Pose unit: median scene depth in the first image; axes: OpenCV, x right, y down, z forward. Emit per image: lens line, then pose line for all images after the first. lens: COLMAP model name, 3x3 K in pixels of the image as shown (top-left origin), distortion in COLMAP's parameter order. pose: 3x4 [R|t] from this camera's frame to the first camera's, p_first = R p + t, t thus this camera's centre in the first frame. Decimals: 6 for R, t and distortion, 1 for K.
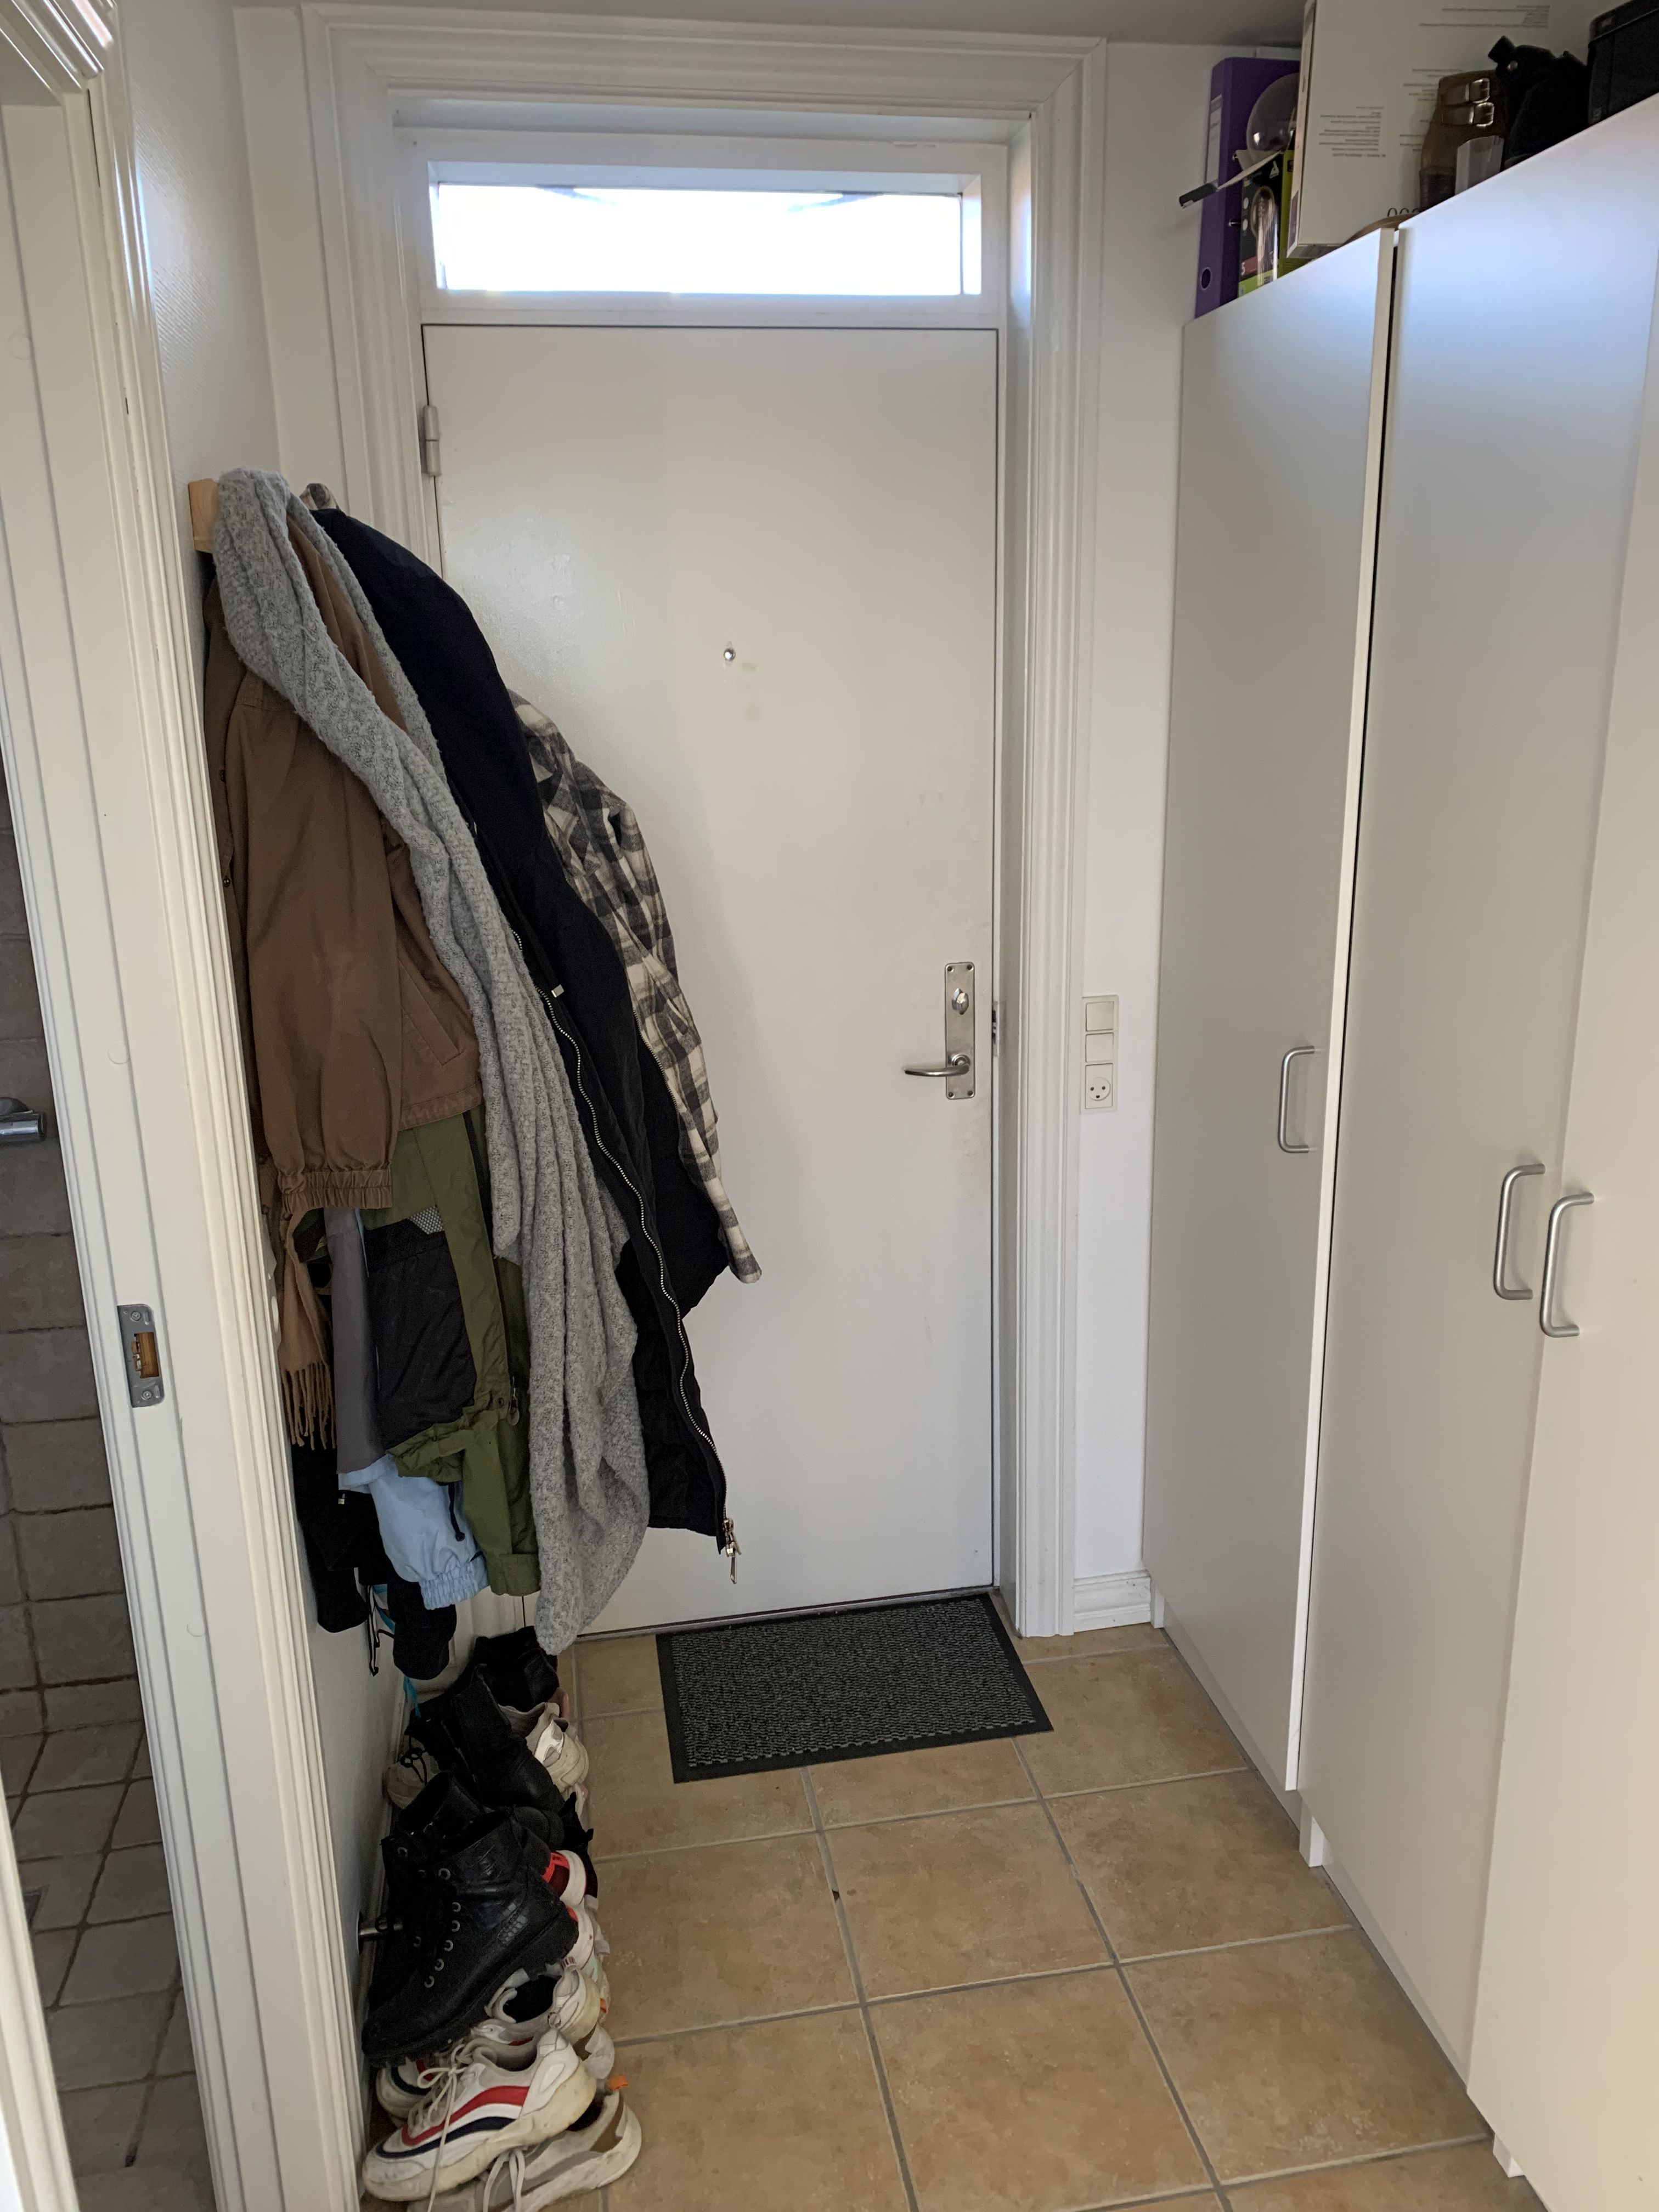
lens RADIAL K [[1682.4, 0, 829.0], [0, 1682.4, 1109.5], [0, 0, 1]] dist [-0.001380, -0.003527]
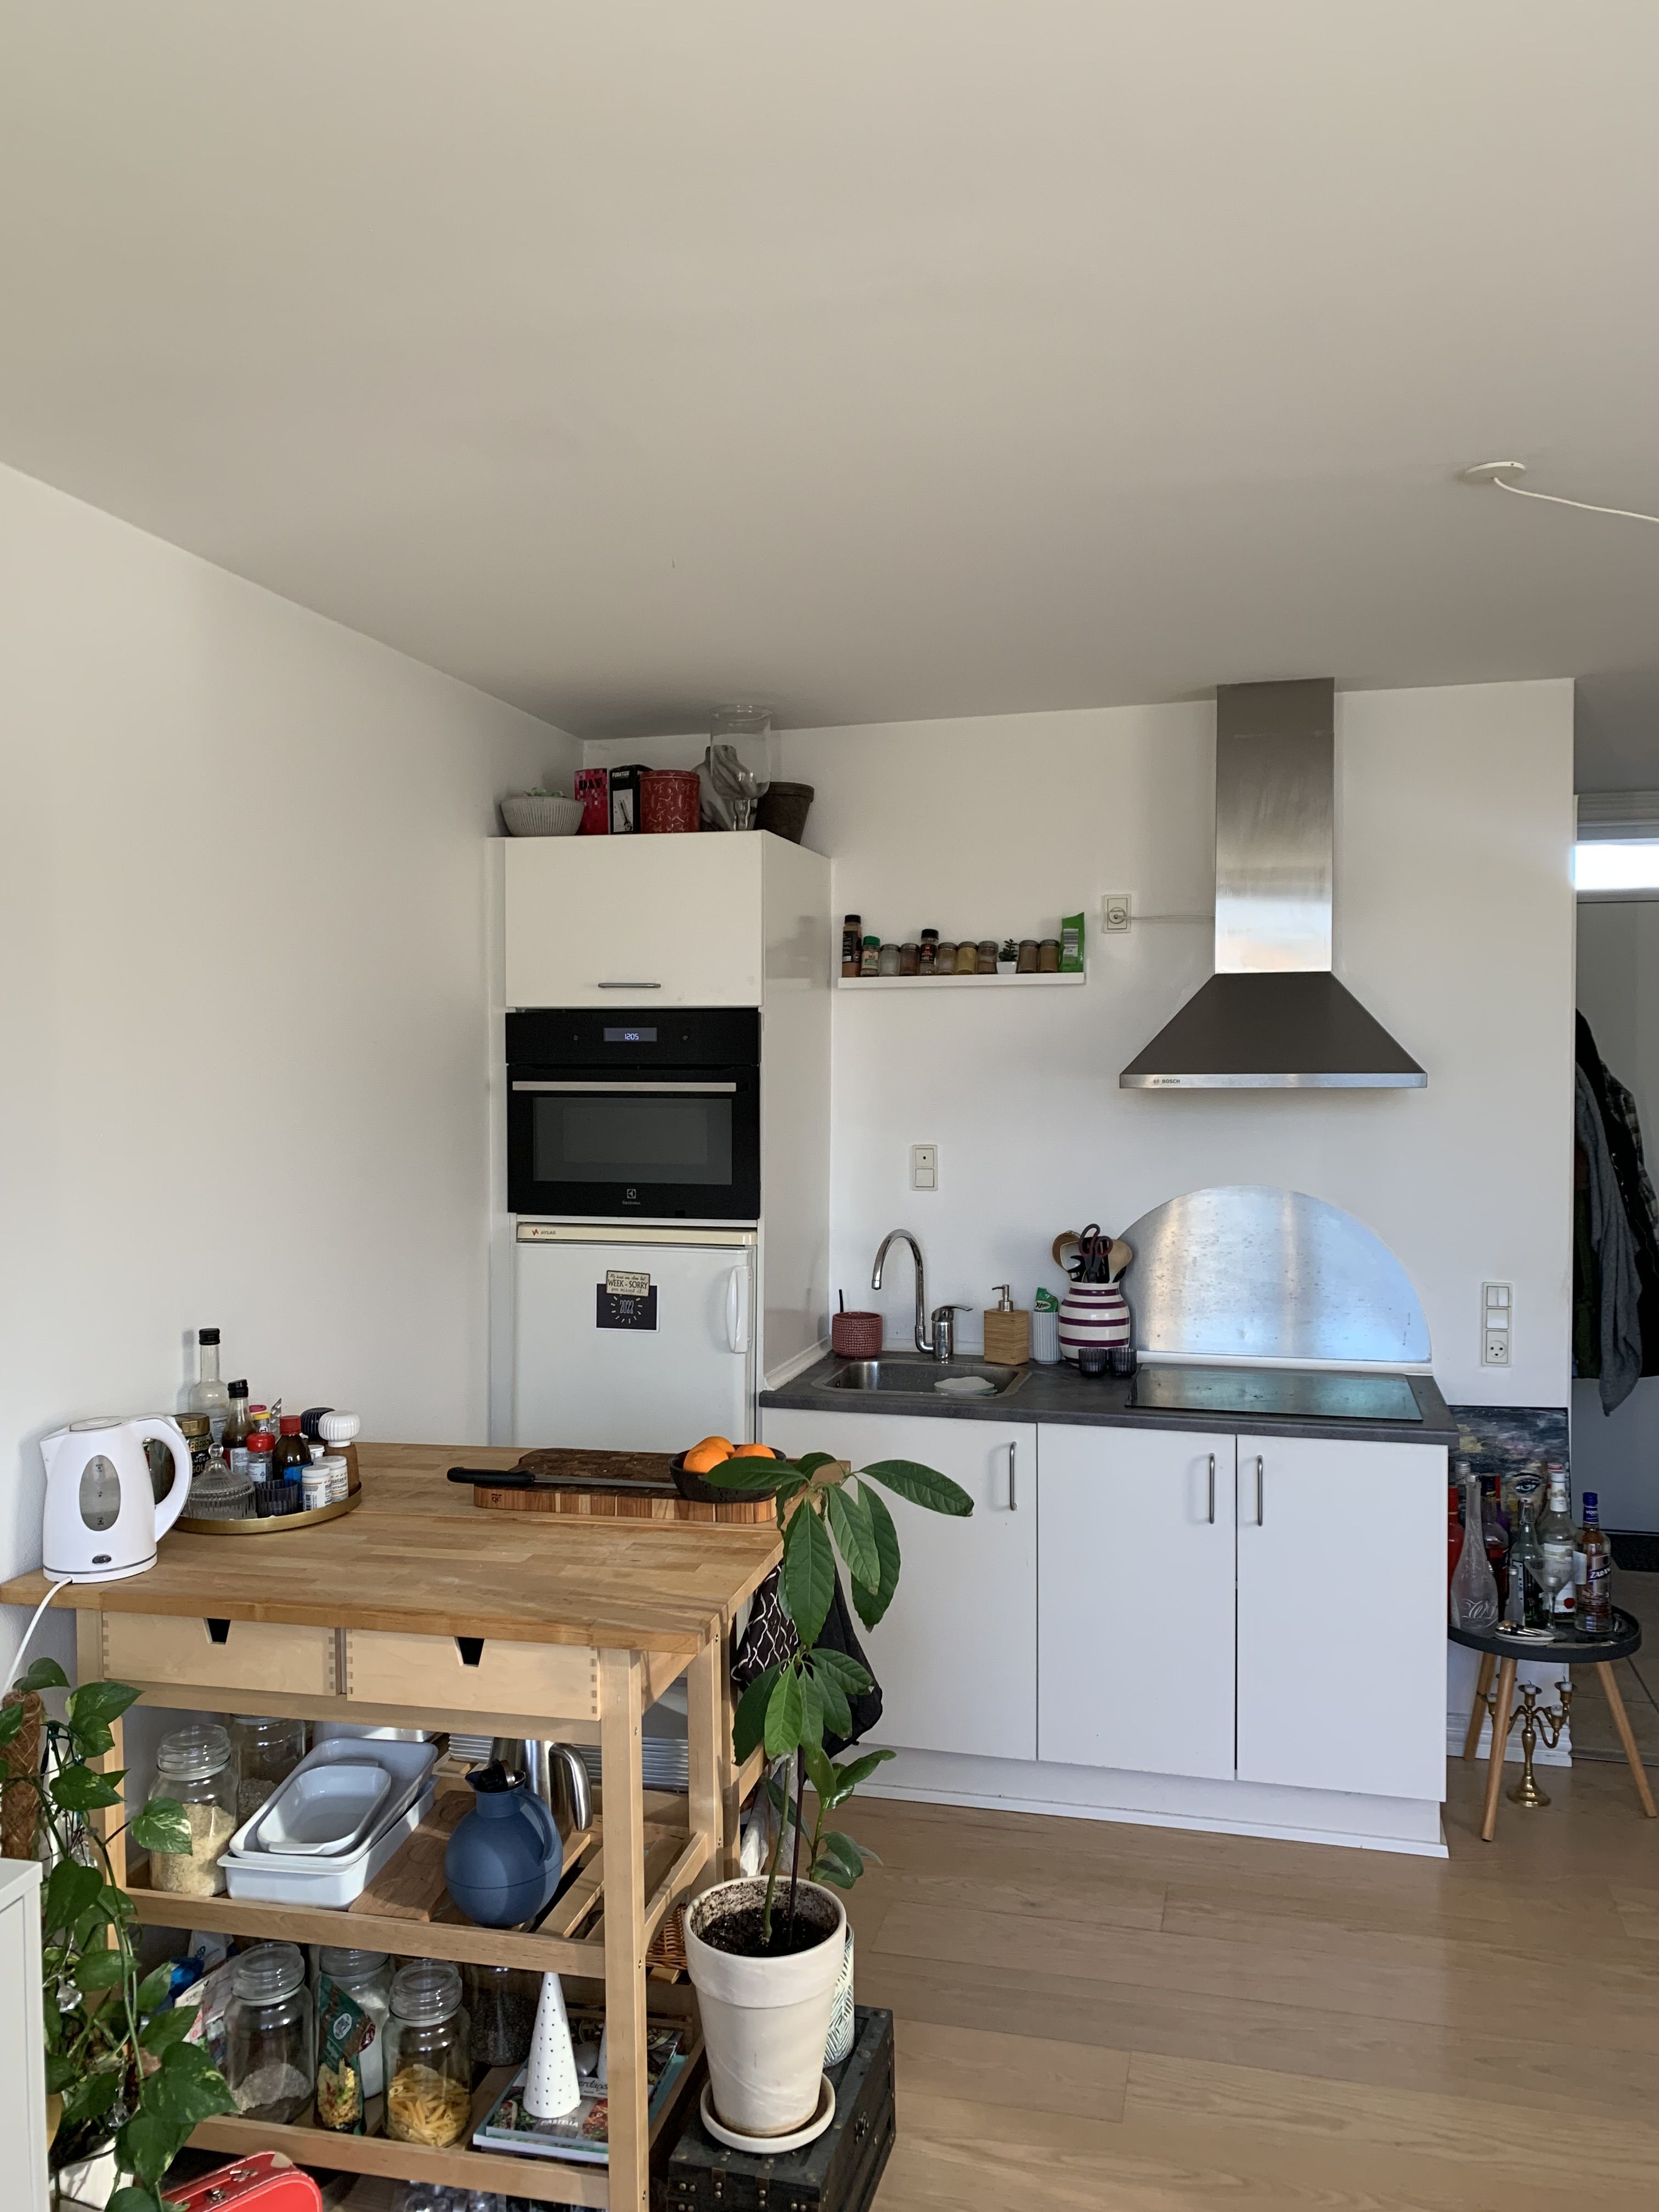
lens RADIAL K [[1682.4, 0, 832.1], [0, 1682.4, 1099.5], [0, 0, 1]] dist [-0.001380, -0.003527]
pose [[0.900980, 0.017714, -0.433500, -0.122809], [-0.115193, 0.973072, -0.199654, 0.523559], [0.418290, 0.229820, 0.878758, -1.905662]]
